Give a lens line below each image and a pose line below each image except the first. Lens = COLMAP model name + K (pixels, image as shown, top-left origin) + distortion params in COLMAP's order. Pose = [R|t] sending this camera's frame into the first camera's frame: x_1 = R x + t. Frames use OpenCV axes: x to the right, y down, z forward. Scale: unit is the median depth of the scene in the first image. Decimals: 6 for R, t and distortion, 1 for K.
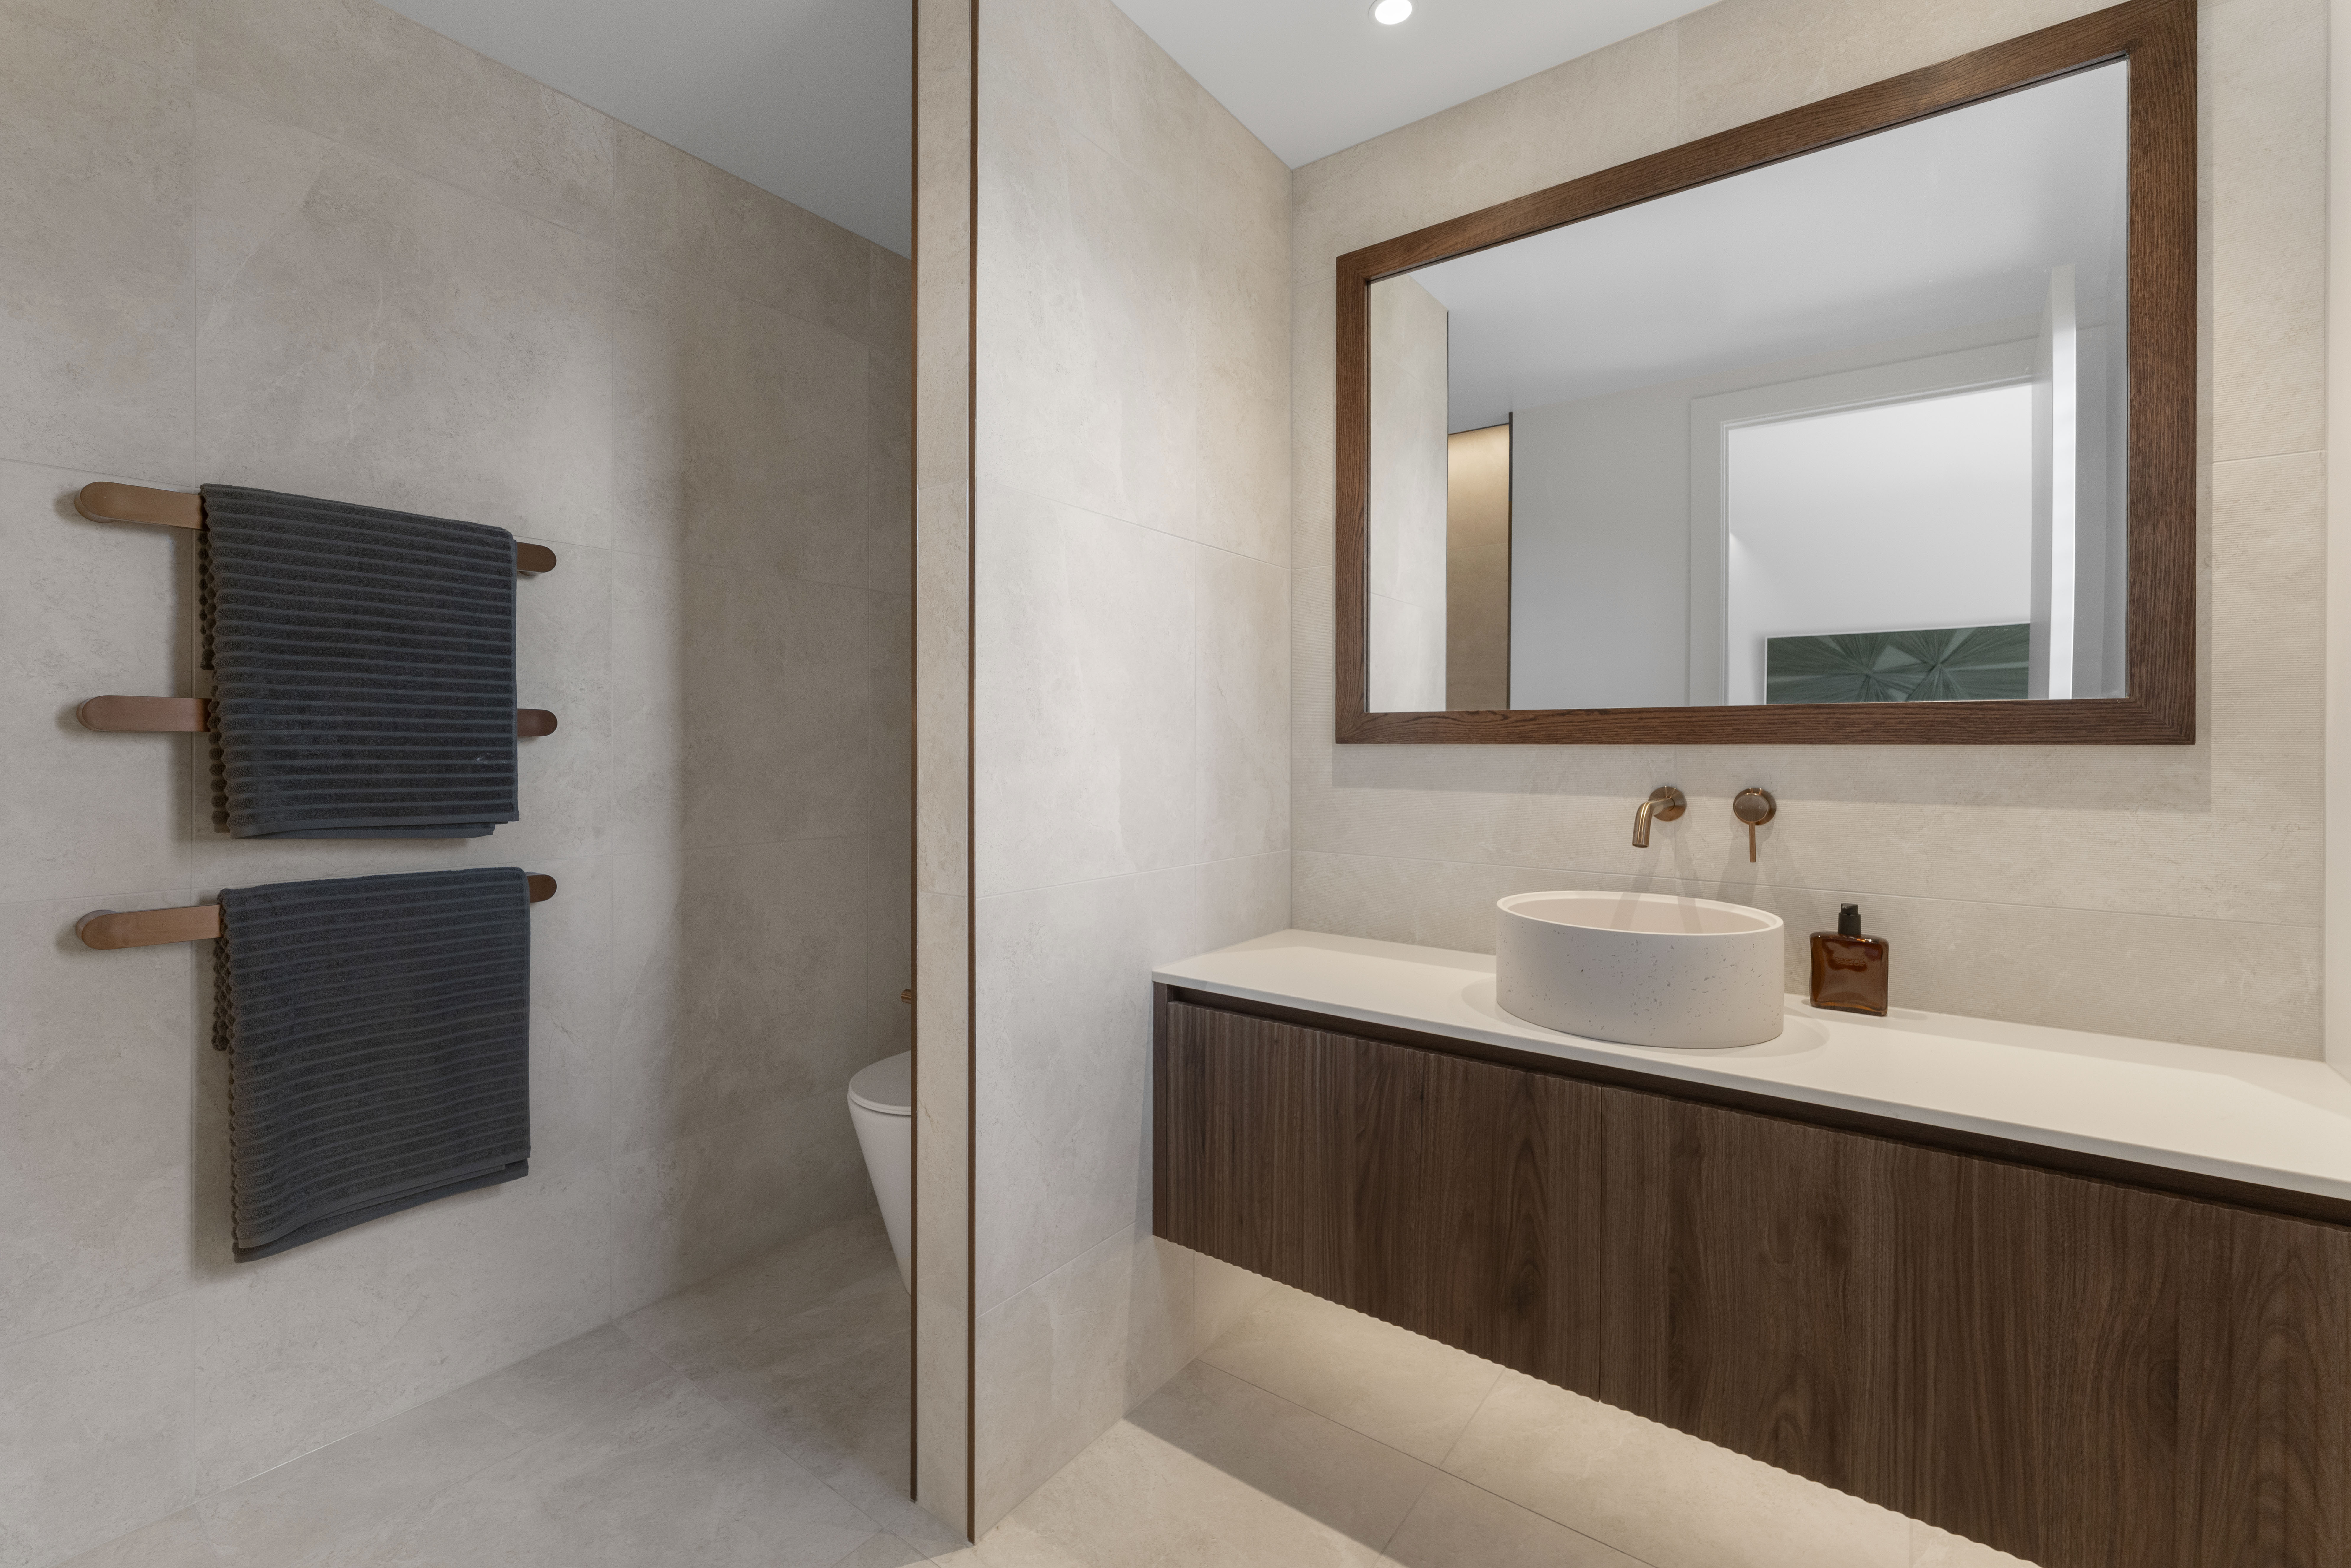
lens RADIAL K [[1013.1, 0, 1175.5], [0, 1013.1, 784.0], [0, 0, 1]] dist [0.001146, 0.000102]
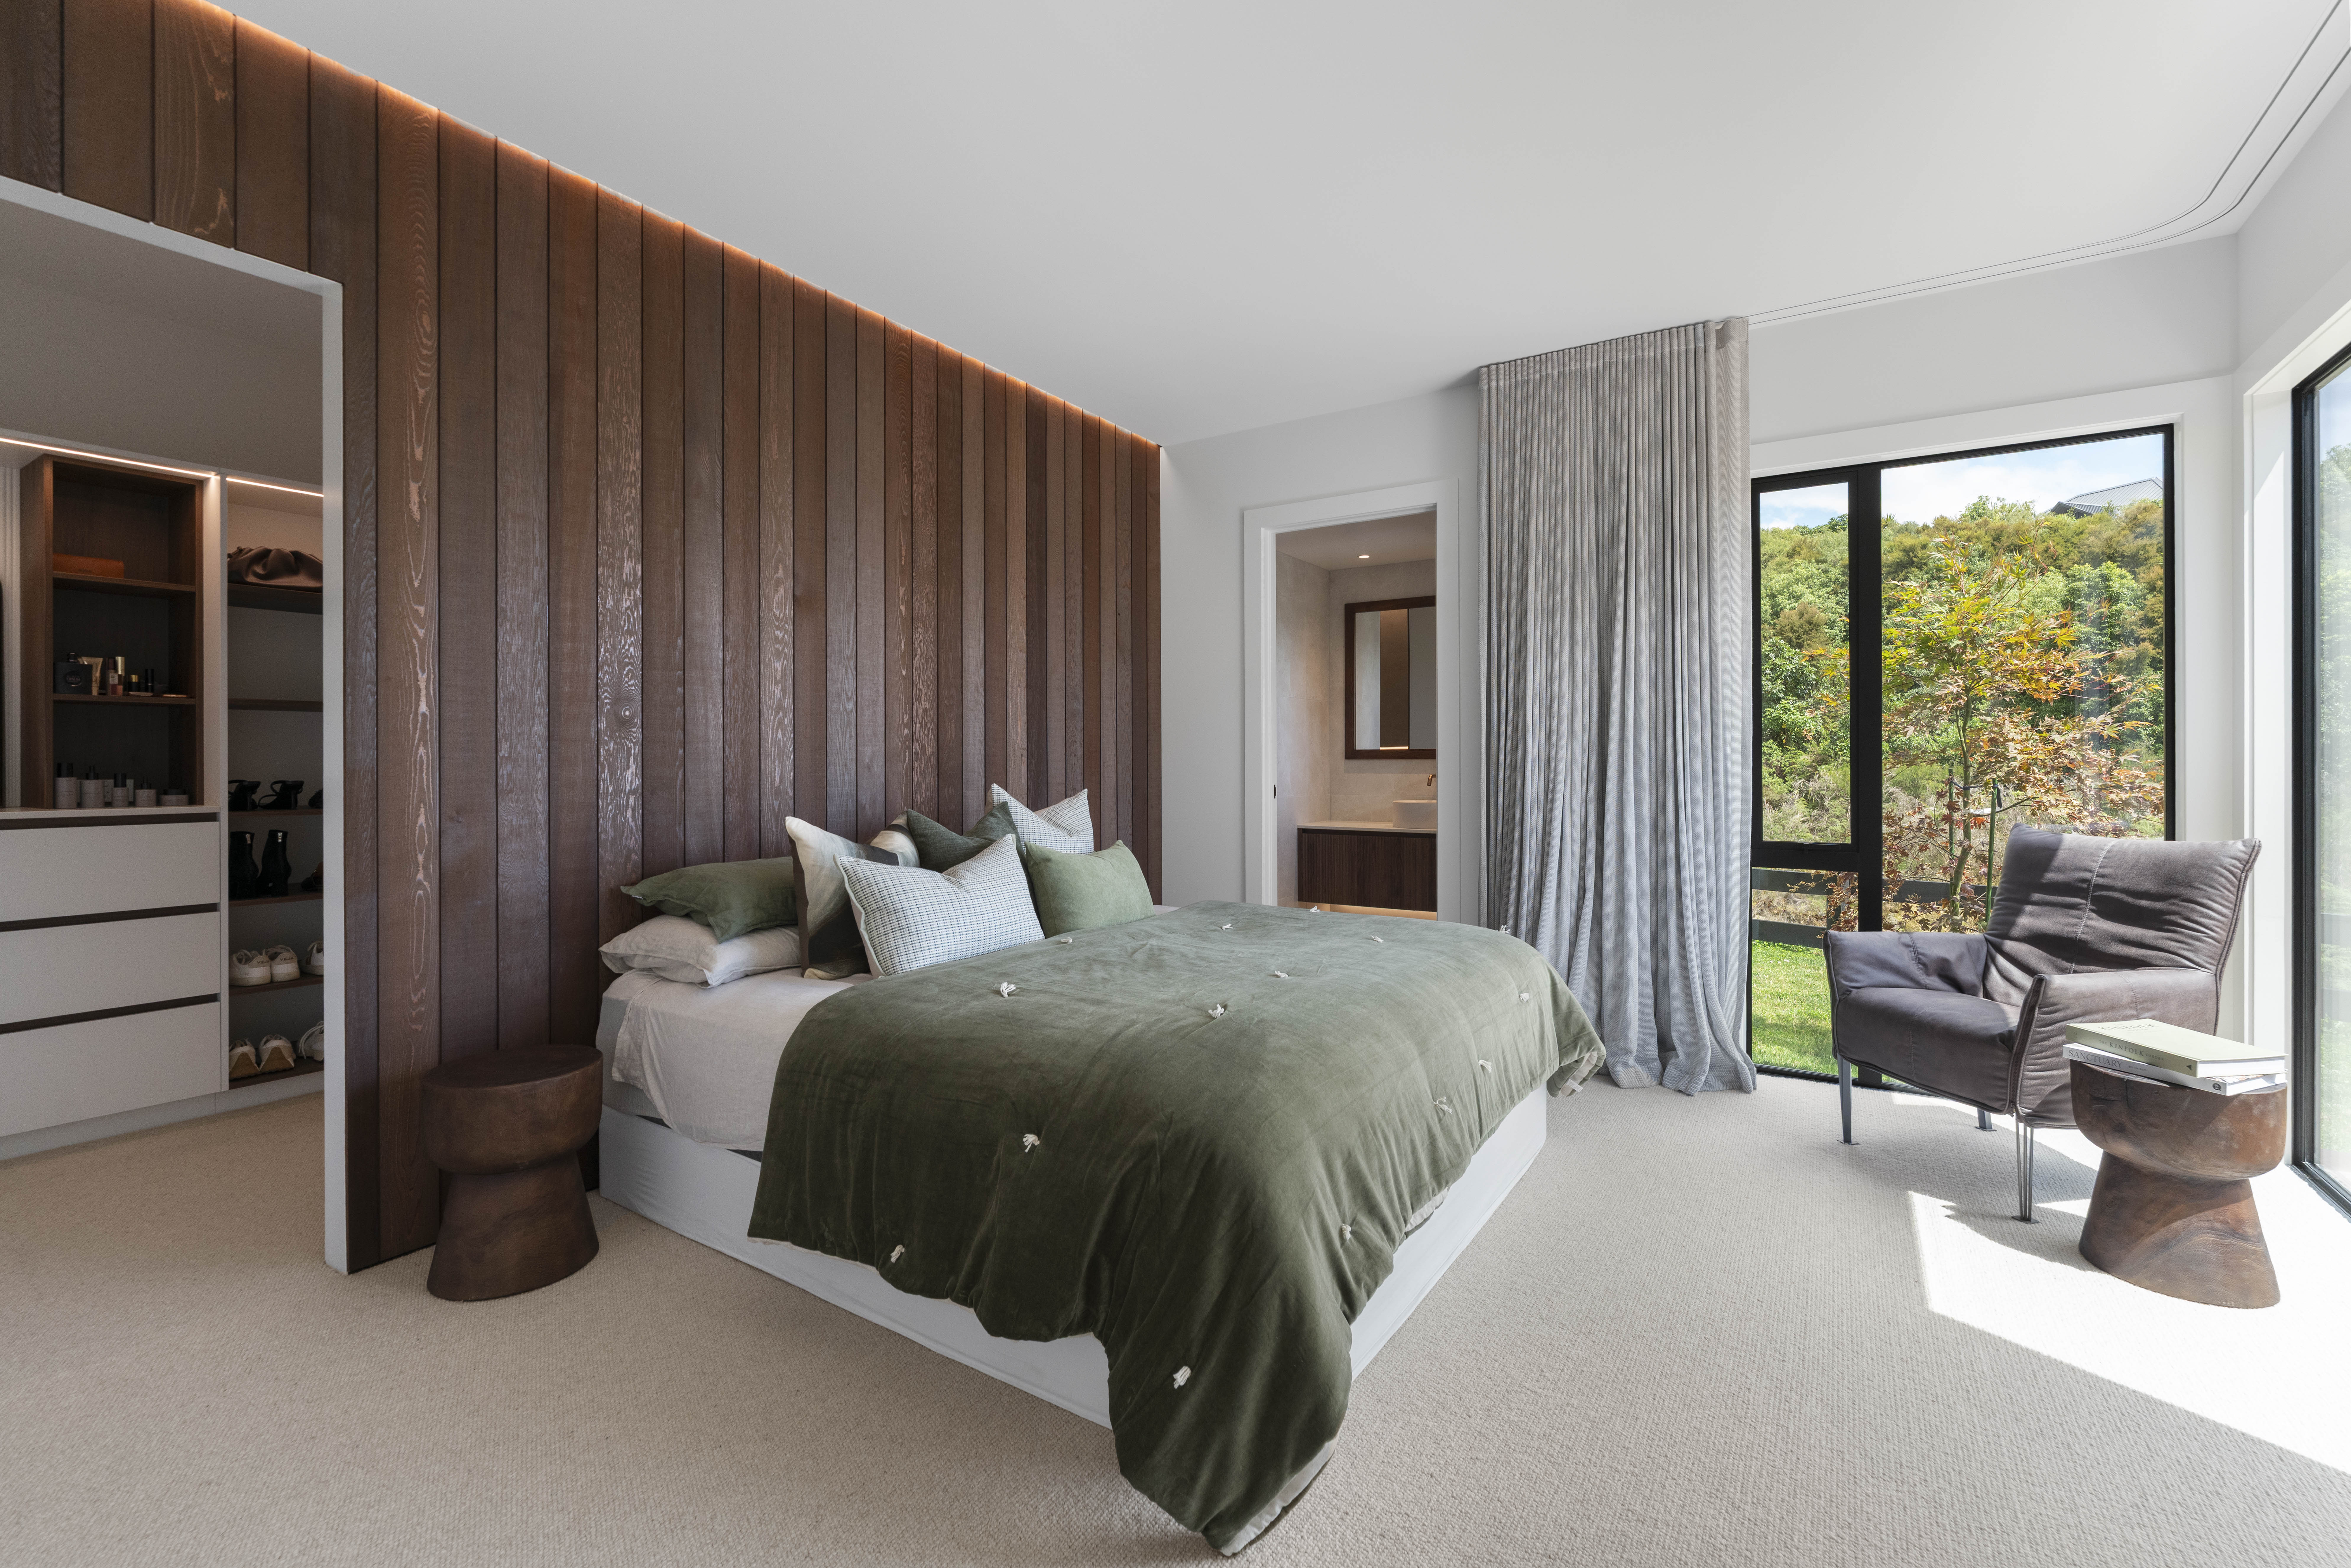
lens RADIAL K [[1004.8, 0, 1175.5], [0, 1004.8, 784.0], [0, 0, 1]] dist [-0.000038, -0.000002]
pose [[0.998174, -0.003067, 0.060331, -0.557417], [0.002814, 0.999987, 0.004287, 0.022462], [-0.060343, -0.004109, 0.998169, -2.086498]]
